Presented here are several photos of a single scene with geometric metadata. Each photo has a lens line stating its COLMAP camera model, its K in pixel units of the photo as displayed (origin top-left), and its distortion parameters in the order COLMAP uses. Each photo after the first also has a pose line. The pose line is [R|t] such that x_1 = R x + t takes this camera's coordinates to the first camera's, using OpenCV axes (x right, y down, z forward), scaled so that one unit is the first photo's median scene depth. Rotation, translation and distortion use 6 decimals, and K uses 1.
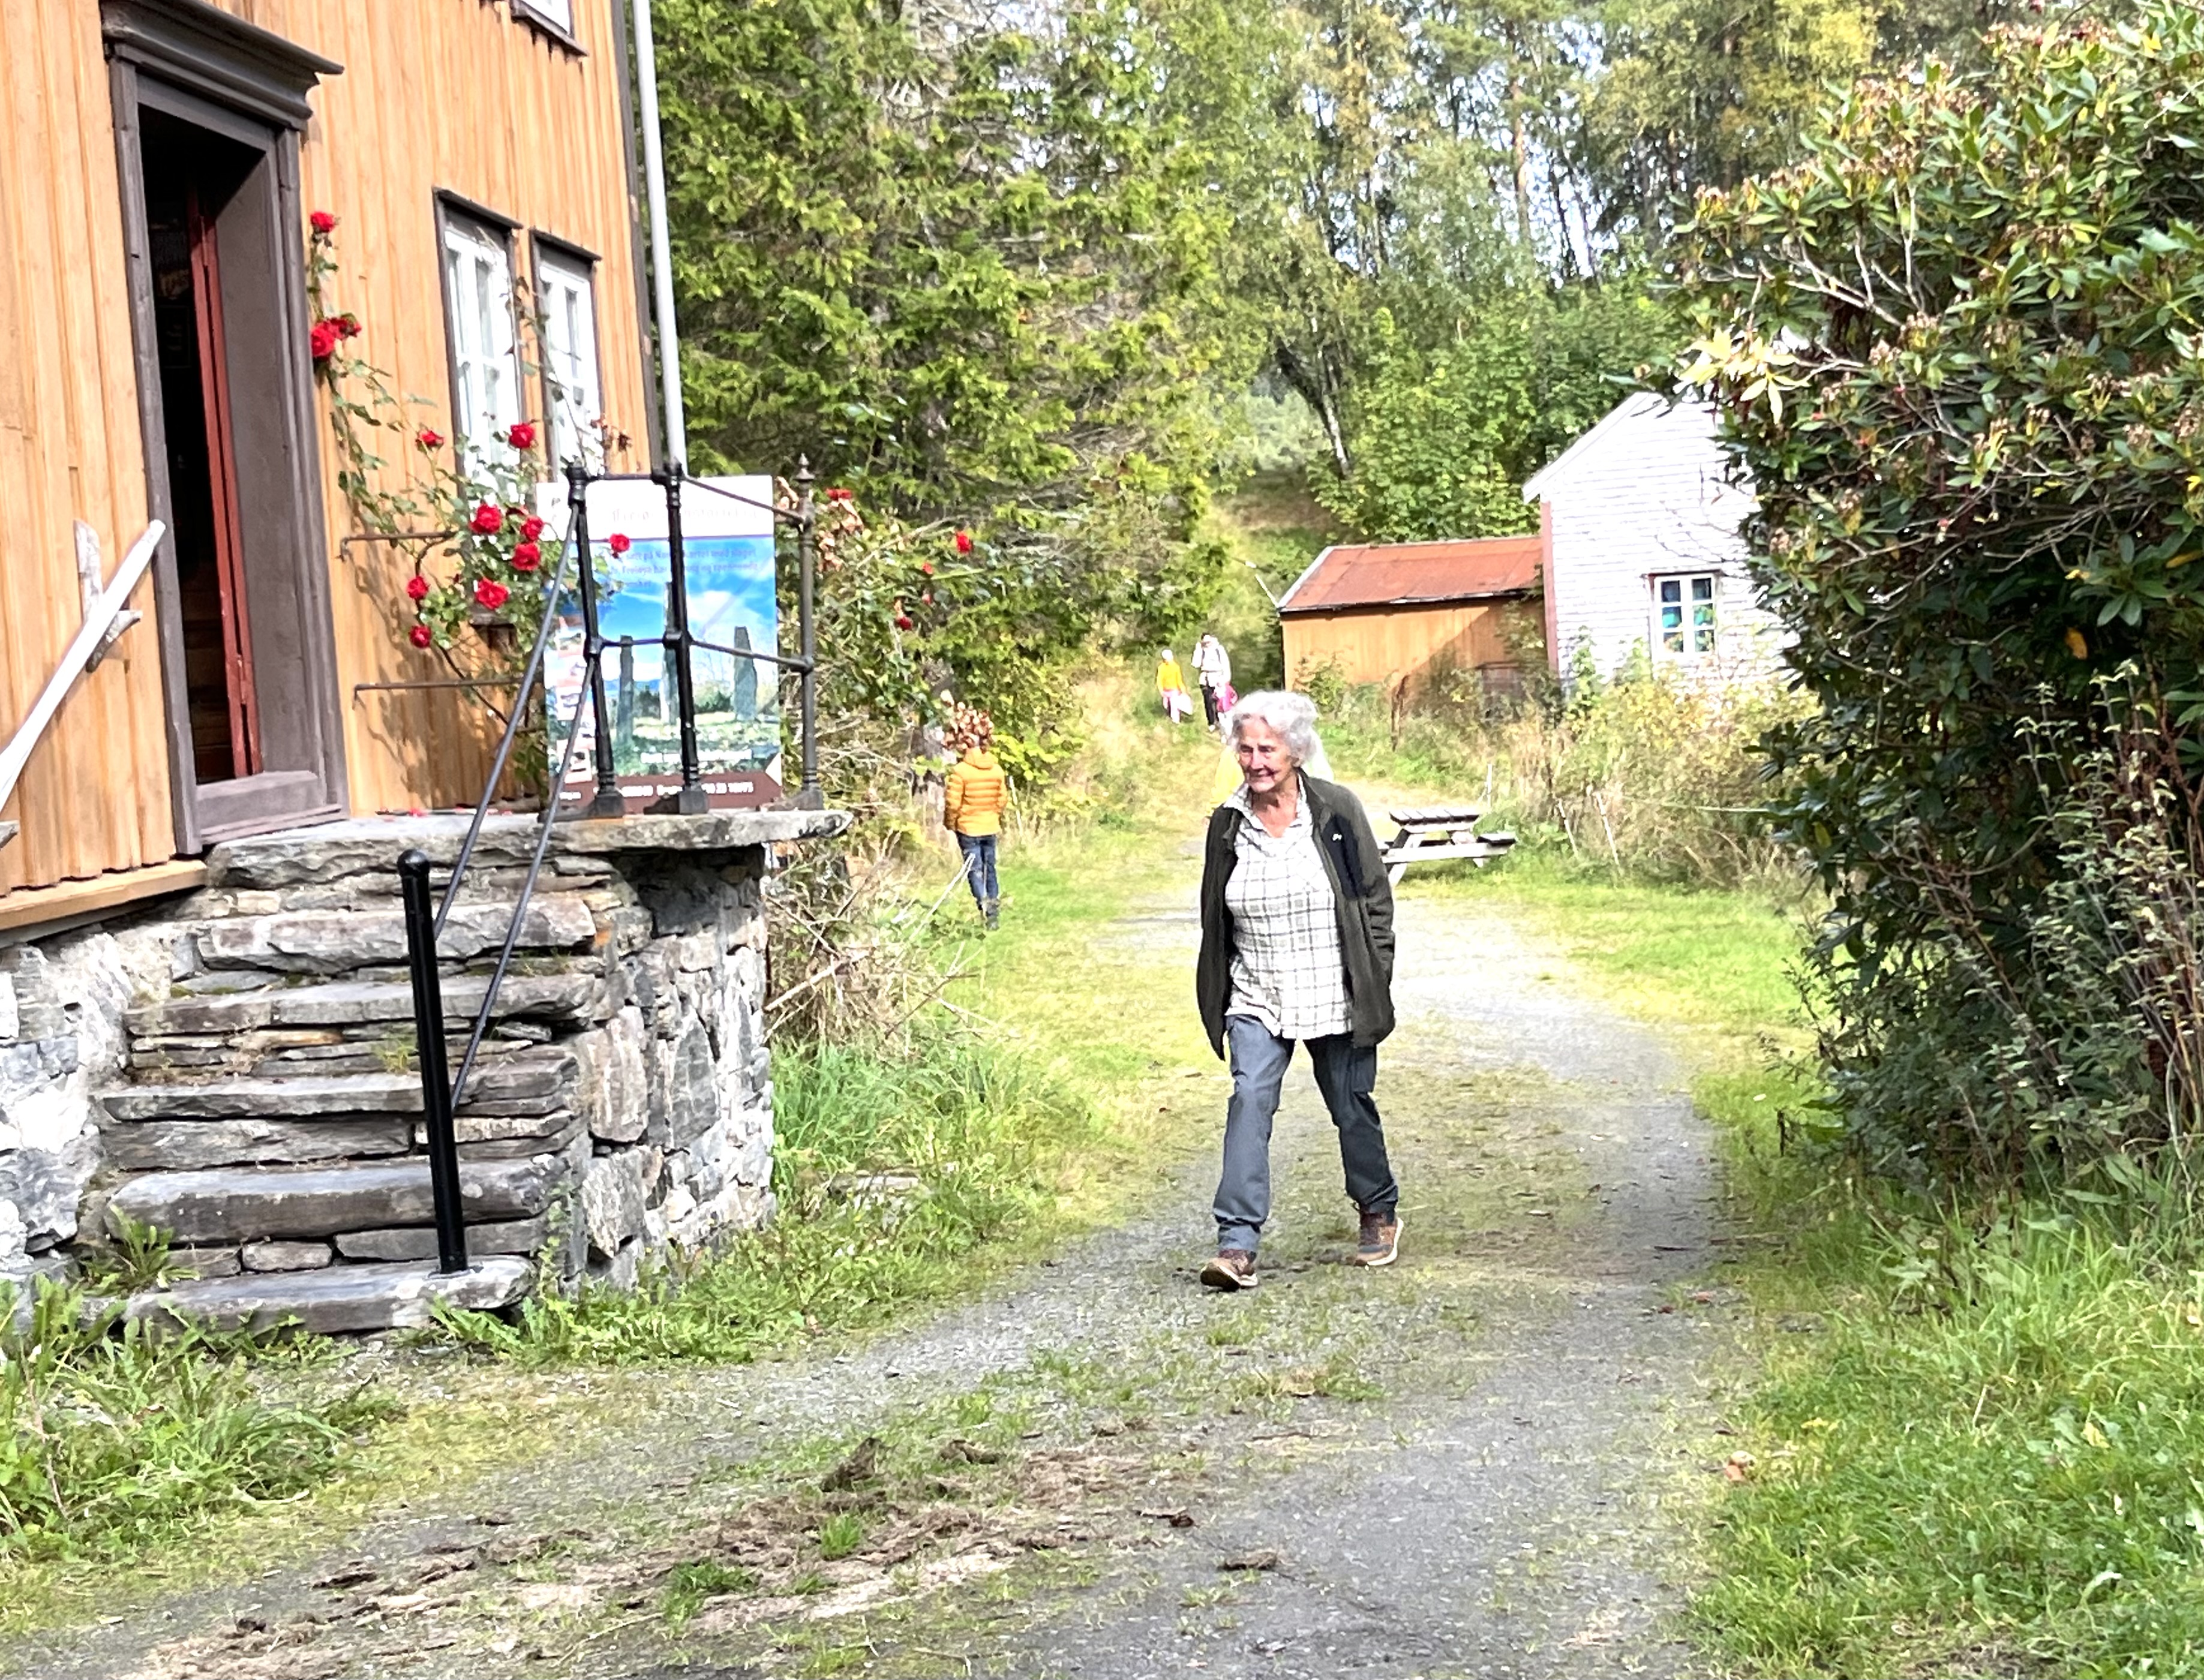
lens RADIAL K [[3529.3, 0, 1102.0], [0, 3529.3, 840.0], [0, 0, 1]] dist [0.385836, -1.491875]
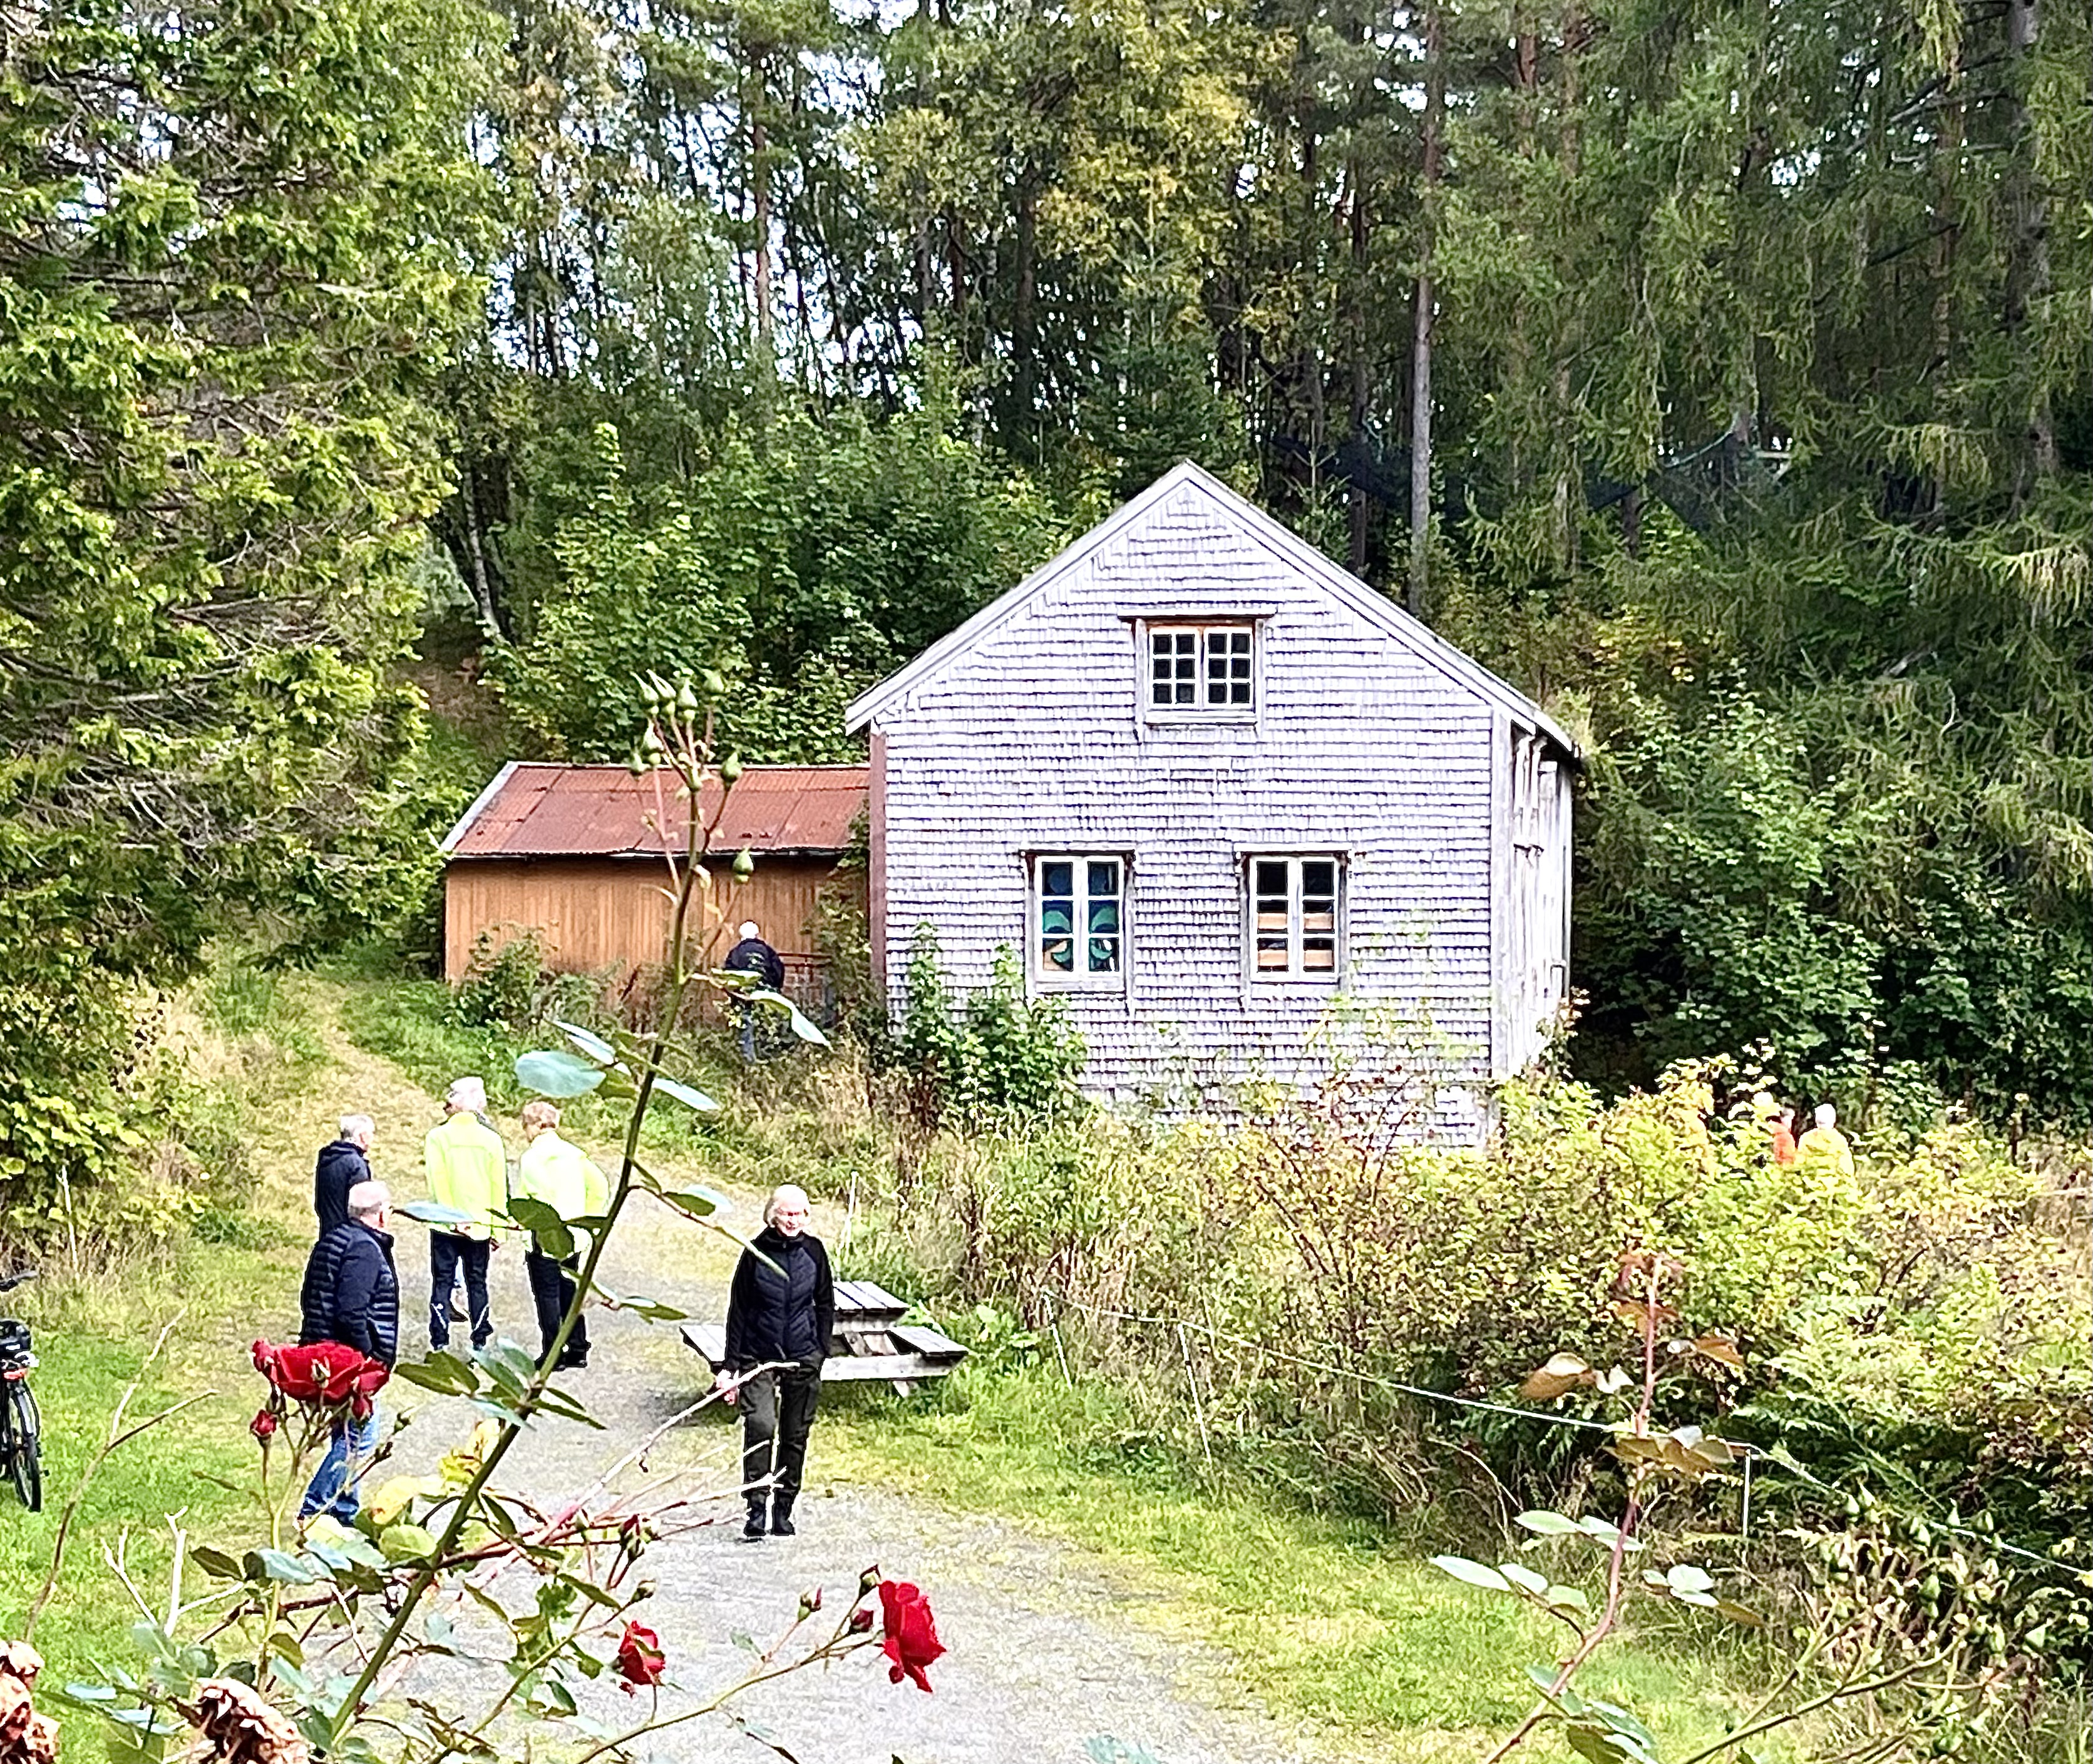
lens RADIAL K [[4926.7, 0, 1046.5], [0, 4926.7, 882.0], [0, 0, 1]] dist [0.110465, 0.222694]
pose [[0.981699, 0.054565, 0.182457, -0.019891], [-0.044434, 0.997259, -0.059161, -0.025725], [-0.185185, 0.049971, 0.981432, 0.165454]]
